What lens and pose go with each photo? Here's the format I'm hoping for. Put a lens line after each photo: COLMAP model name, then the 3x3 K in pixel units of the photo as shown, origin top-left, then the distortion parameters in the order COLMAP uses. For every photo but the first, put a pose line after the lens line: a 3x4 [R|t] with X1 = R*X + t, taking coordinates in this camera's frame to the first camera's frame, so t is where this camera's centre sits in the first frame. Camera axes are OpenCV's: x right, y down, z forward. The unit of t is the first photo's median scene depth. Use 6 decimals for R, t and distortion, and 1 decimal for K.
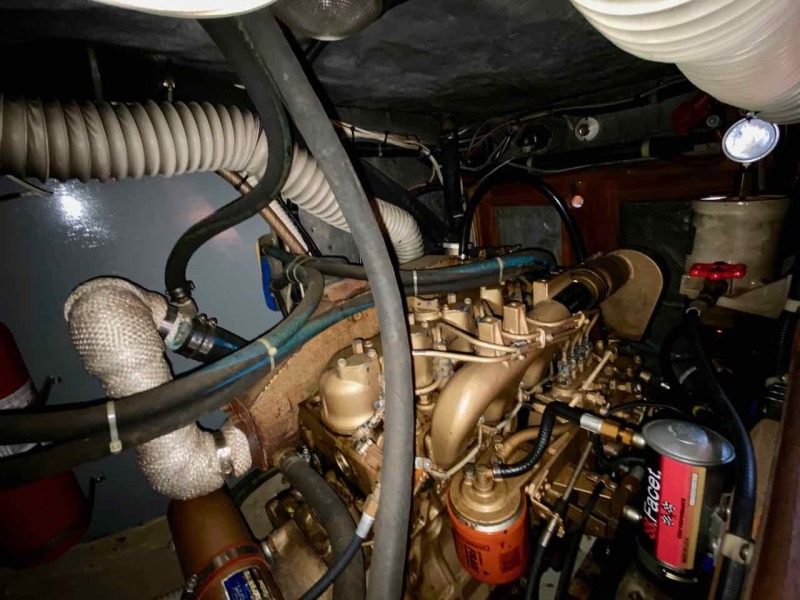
lens RADIAL K [[336.6, 0, 403.6], [0, 336.6, 302.5], [0, 0, 1]] dist [0.021942, -0.021569]
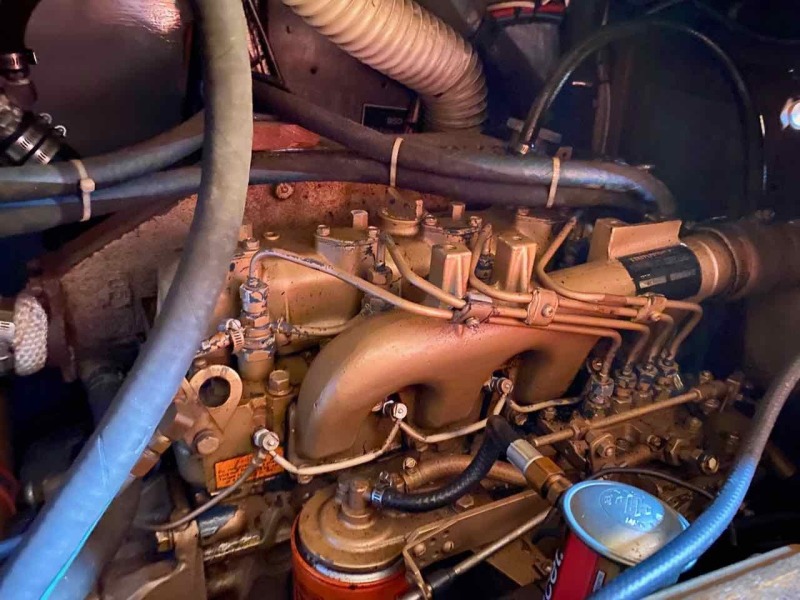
lens RADIAL K [[614.3, 0, 400.0], [0, 614.3, 300.0], [0, 0, 1]] dist [0.021856, 0.000334]
pose [[0.941595, 0.311629, -0.127620, 0.236701], [-0.294249, 0.945682, 0.138215, 0.013692], [0.163760, -0.092591, 0.982145, -0.007226]]
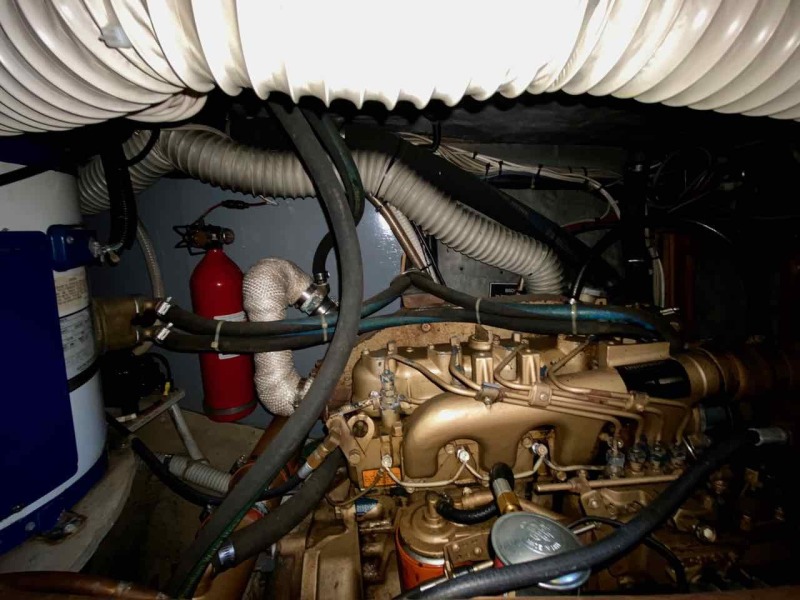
lens RADIAL K [[336.6, 0, 403.6], [0, 336.6, 302.5], [0, 0, 1]] dist [0.021942, -0.021569]
pose [[0.783034, 0.223745, -0.580342, 0.428815], [-0.268467, 0.963246, 0.009137, -0.029105], [0.561056, 0.148648, 0.814322, 0.047807]]
